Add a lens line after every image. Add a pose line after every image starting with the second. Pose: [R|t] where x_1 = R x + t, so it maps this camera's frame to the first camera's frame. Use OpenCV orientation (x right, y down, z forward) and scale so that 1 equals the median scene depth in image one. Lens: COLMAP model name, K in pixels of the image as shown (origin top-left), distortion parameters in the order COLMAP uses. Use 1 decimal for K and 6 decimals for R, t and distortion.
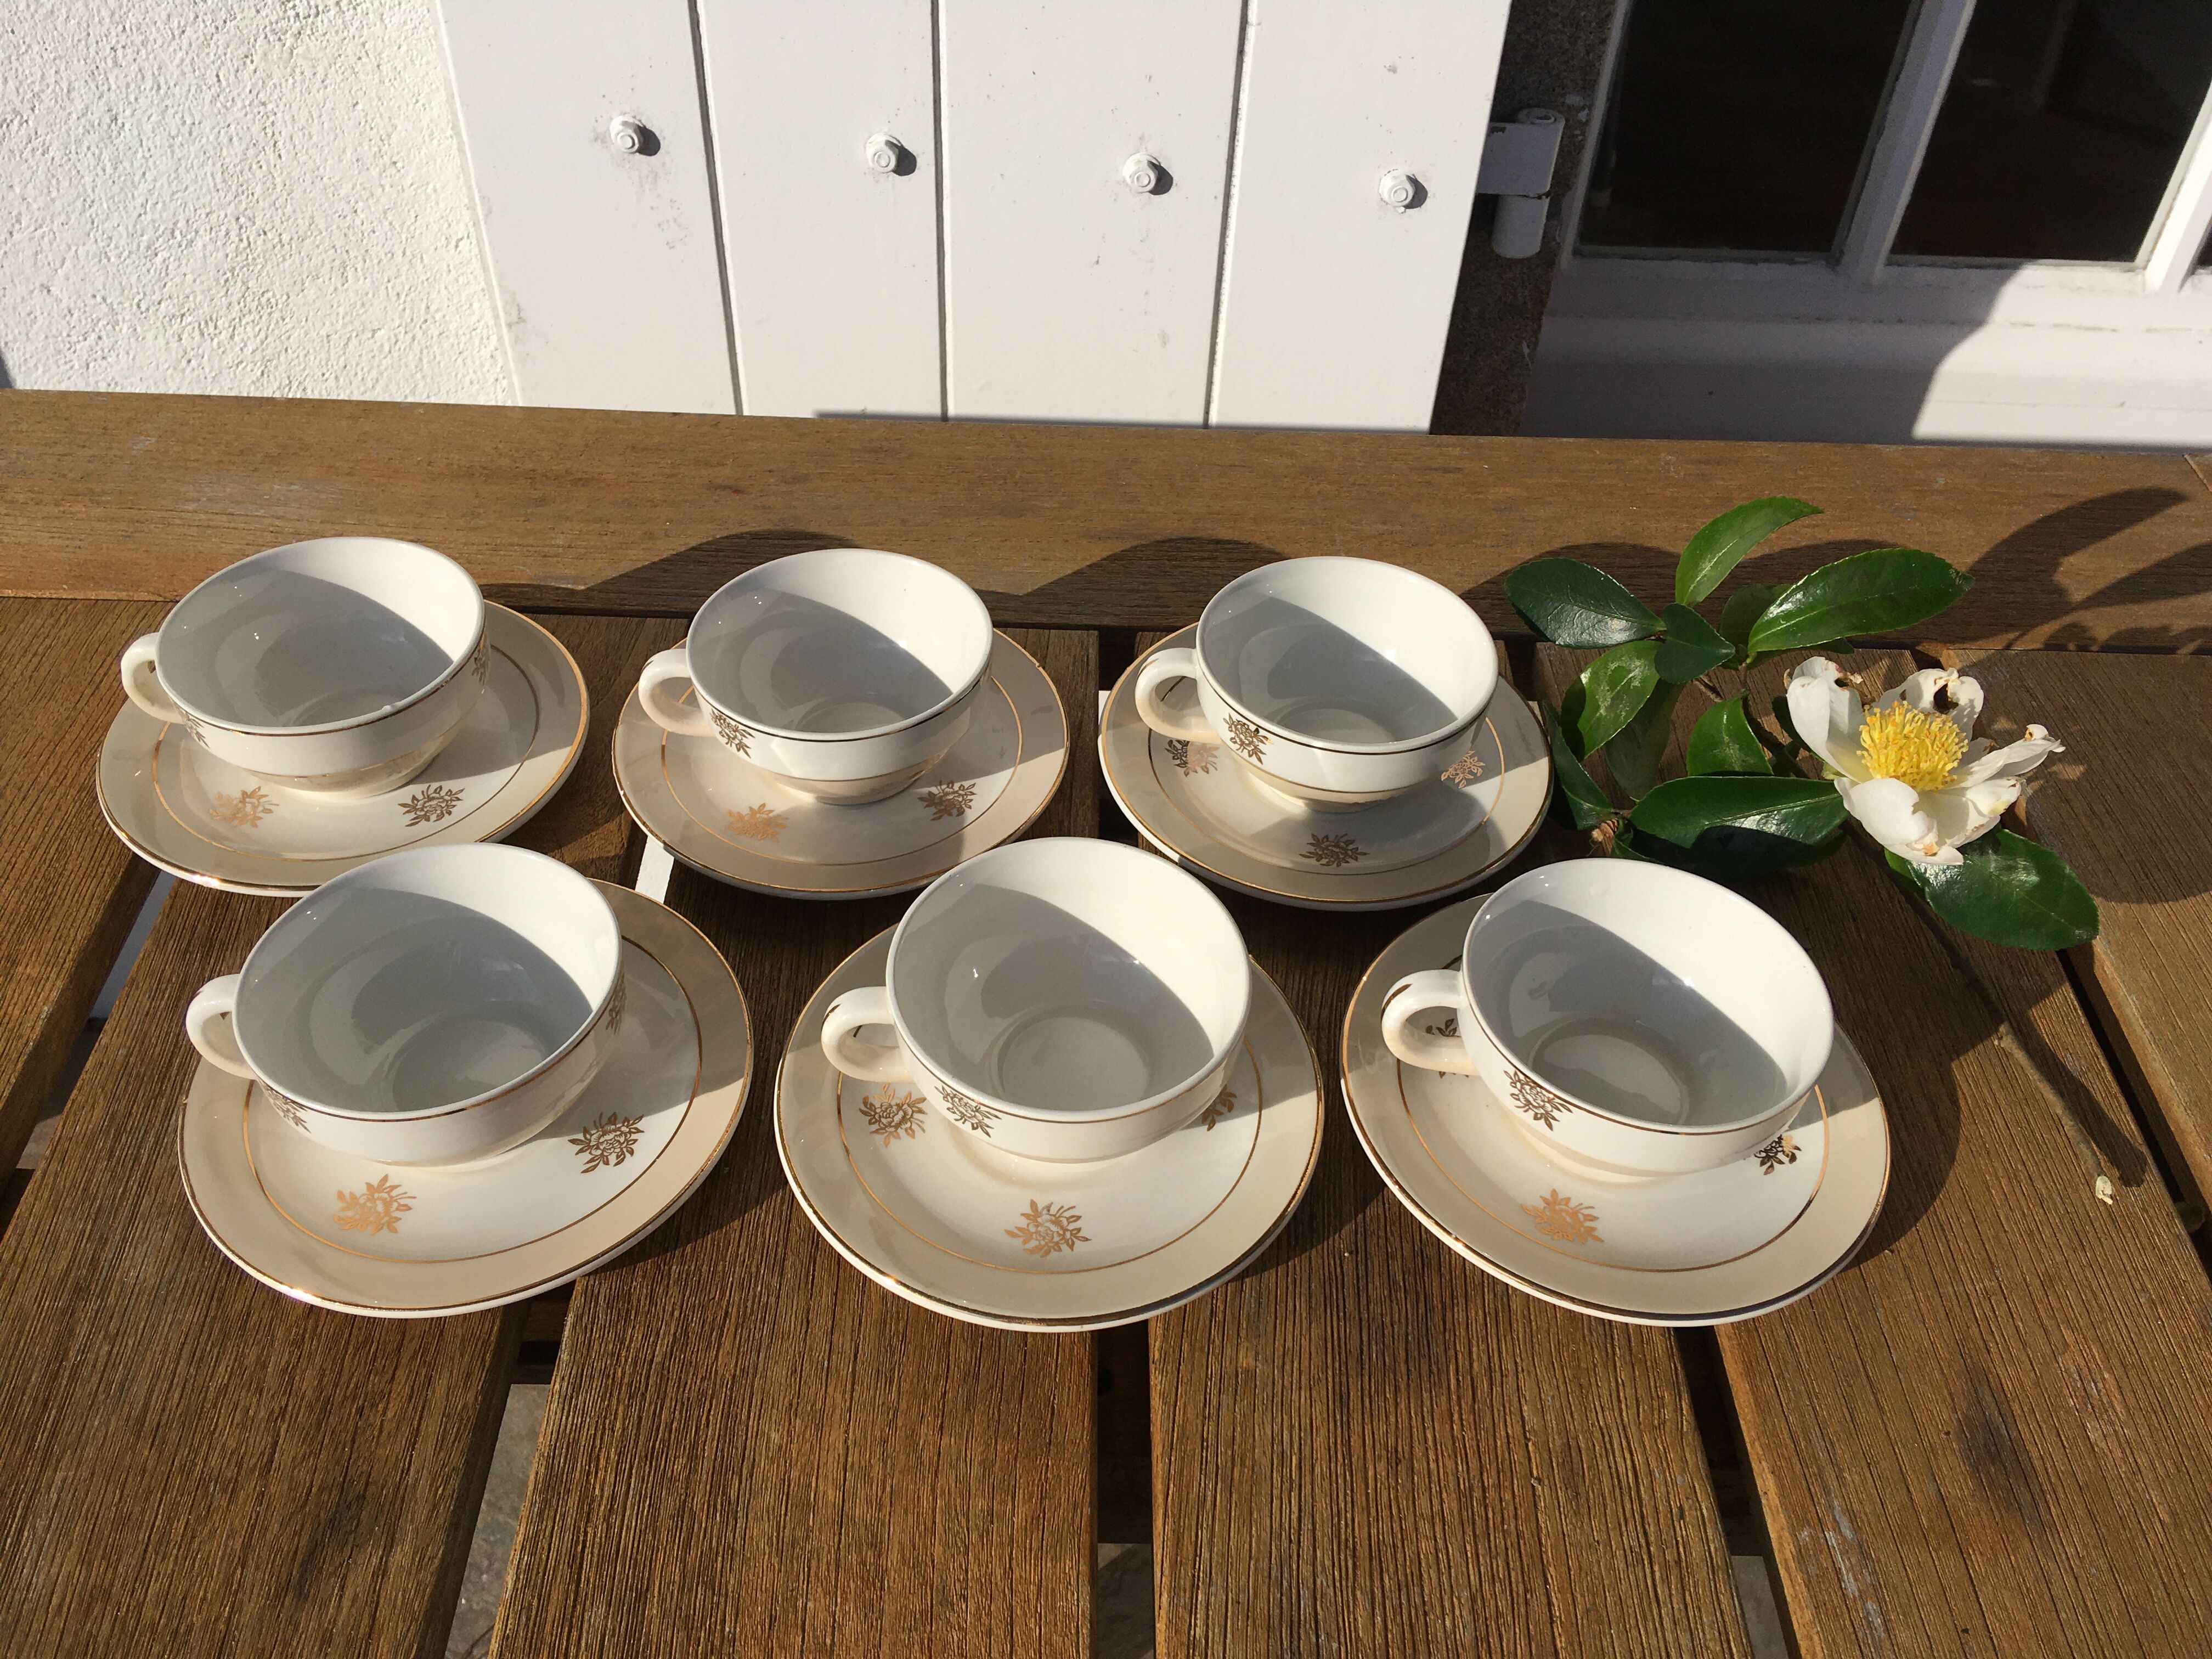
lens RADIAL K [[1912.8, 0, 1096.9], [0, 1912.8, 822.2], [0, 0, 1]] dist [0.109853, -0.204839]
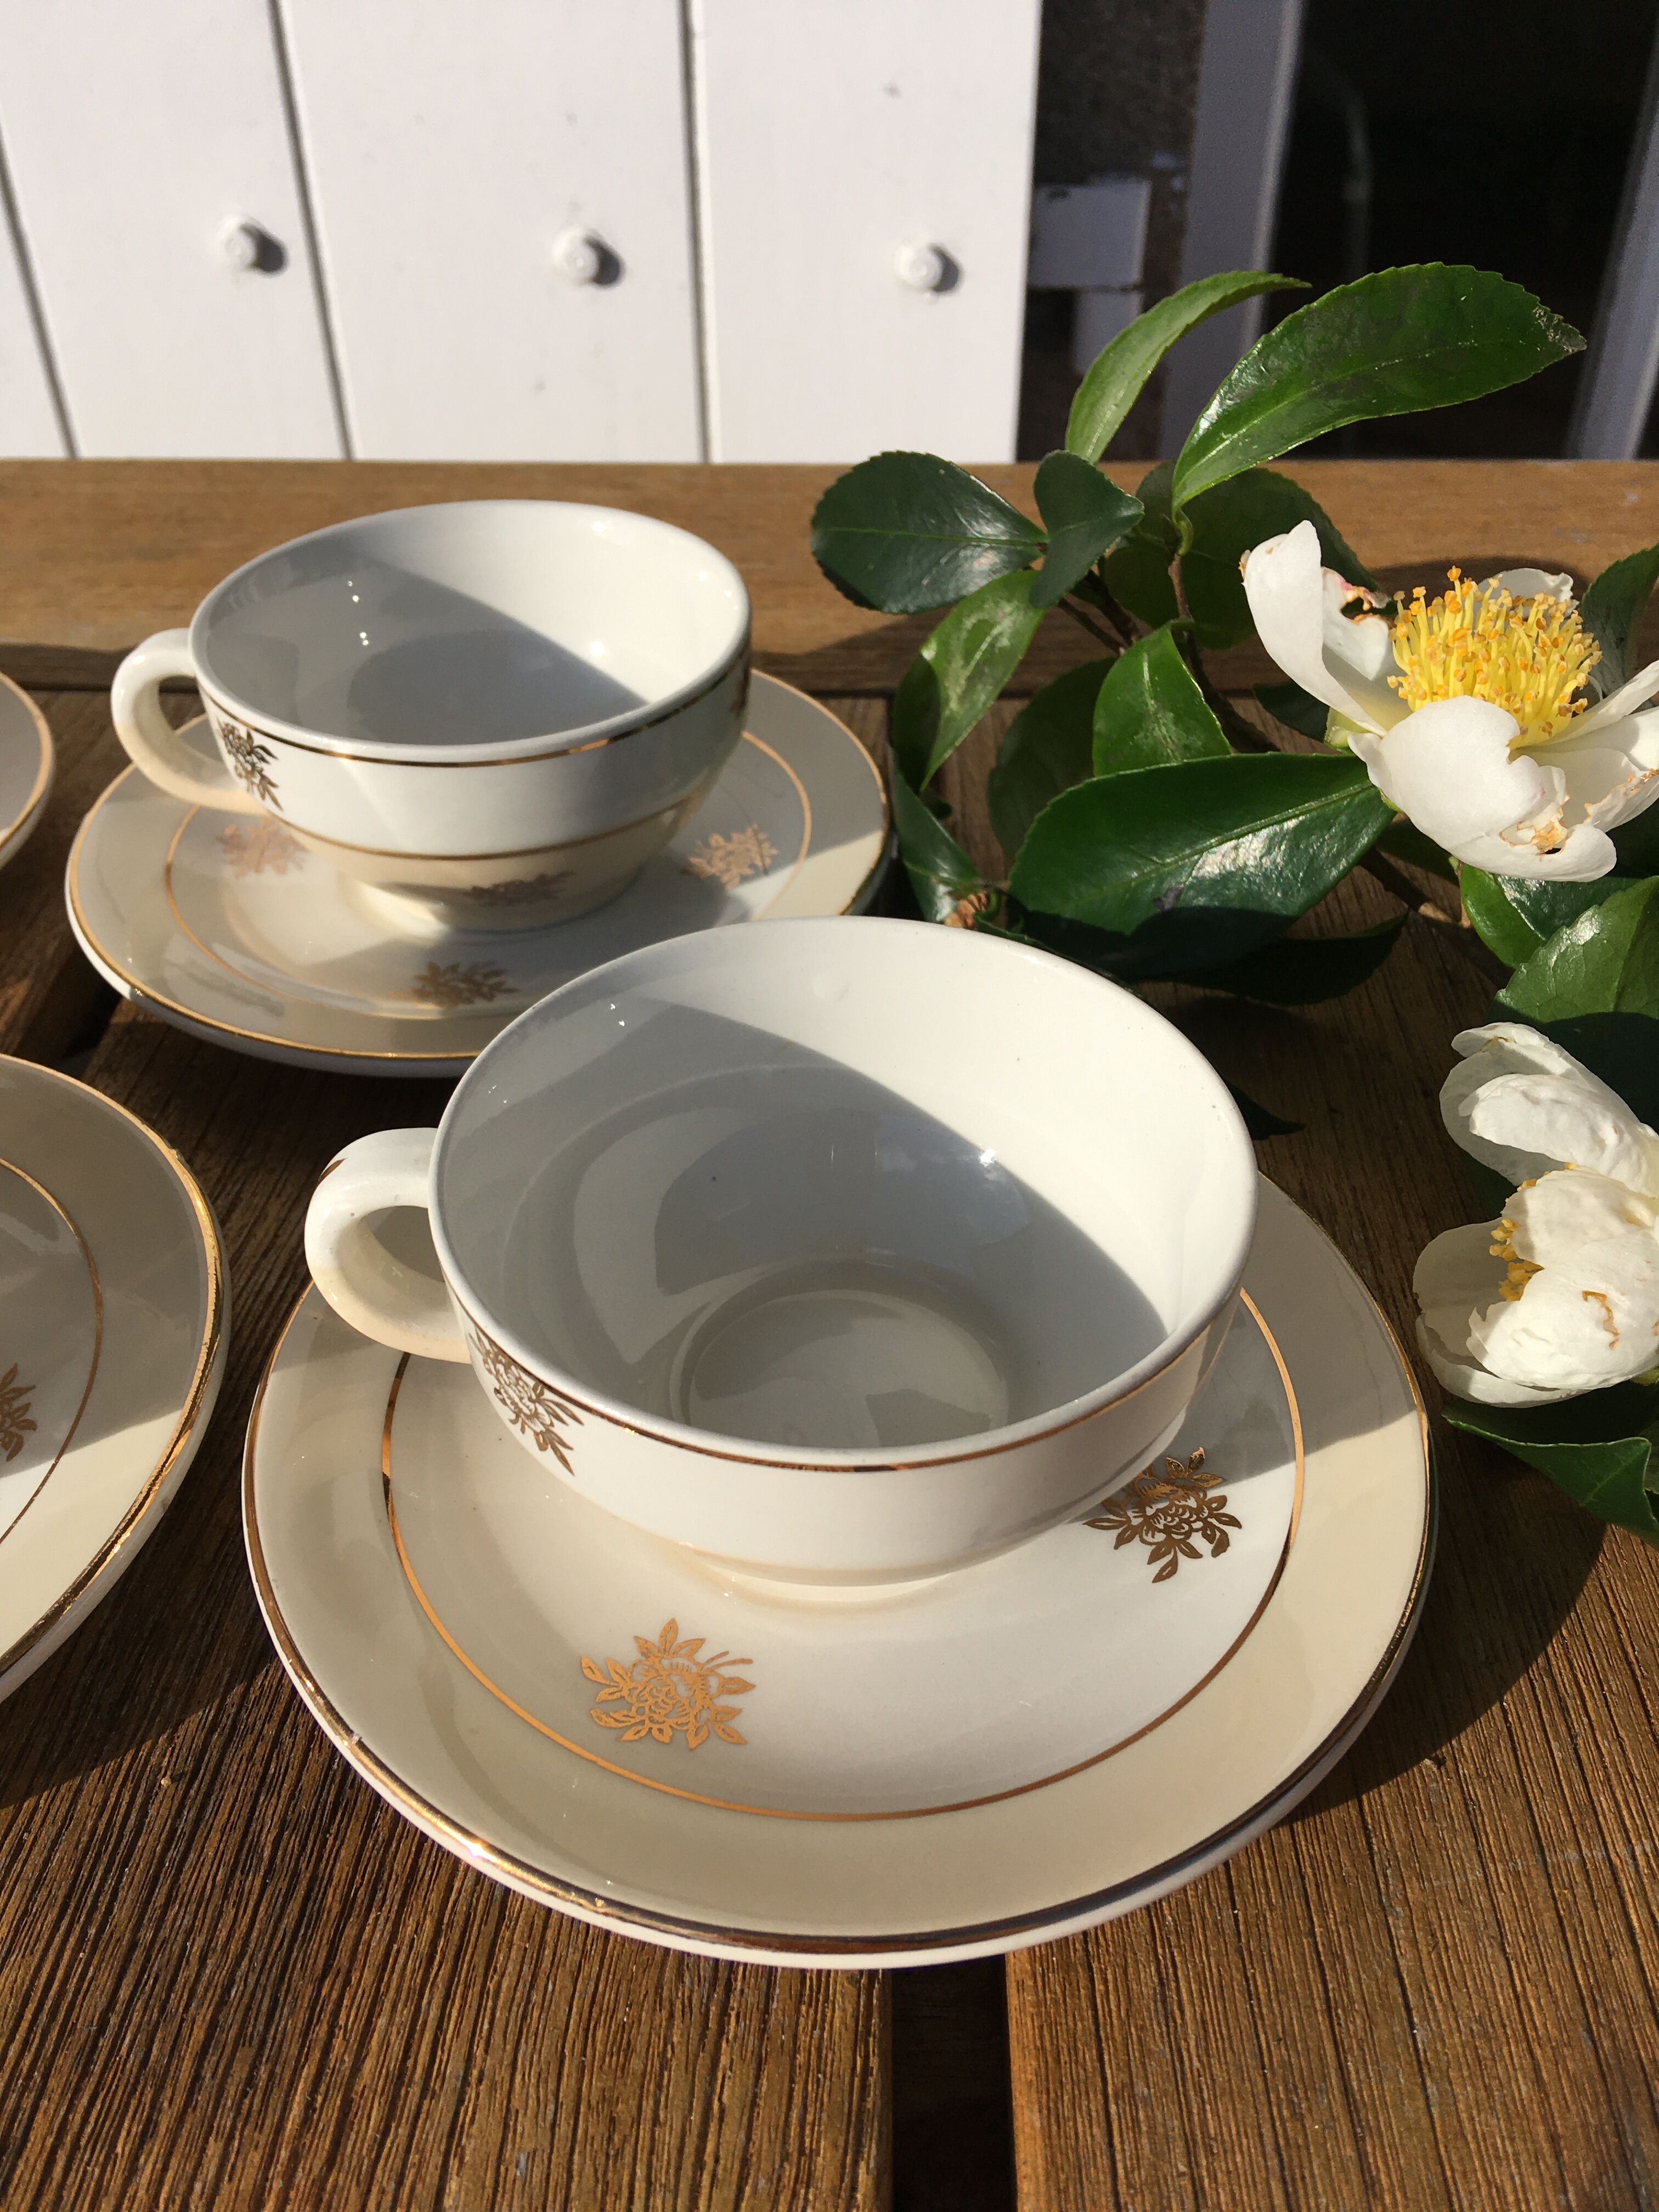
lens RADIAL K [[1912.8, 0, 826.5], [0, 1912.8, 1111.2], [0, 0, 1]] dist [0.109853, -0.204839]
pose [[0.998846, -0.015792, -0.045362, 0.266061], [0.012294, 0.997003, -0.076380, 0.097542], [0.046432, 0.075734, 0.996046, 0.498297]]
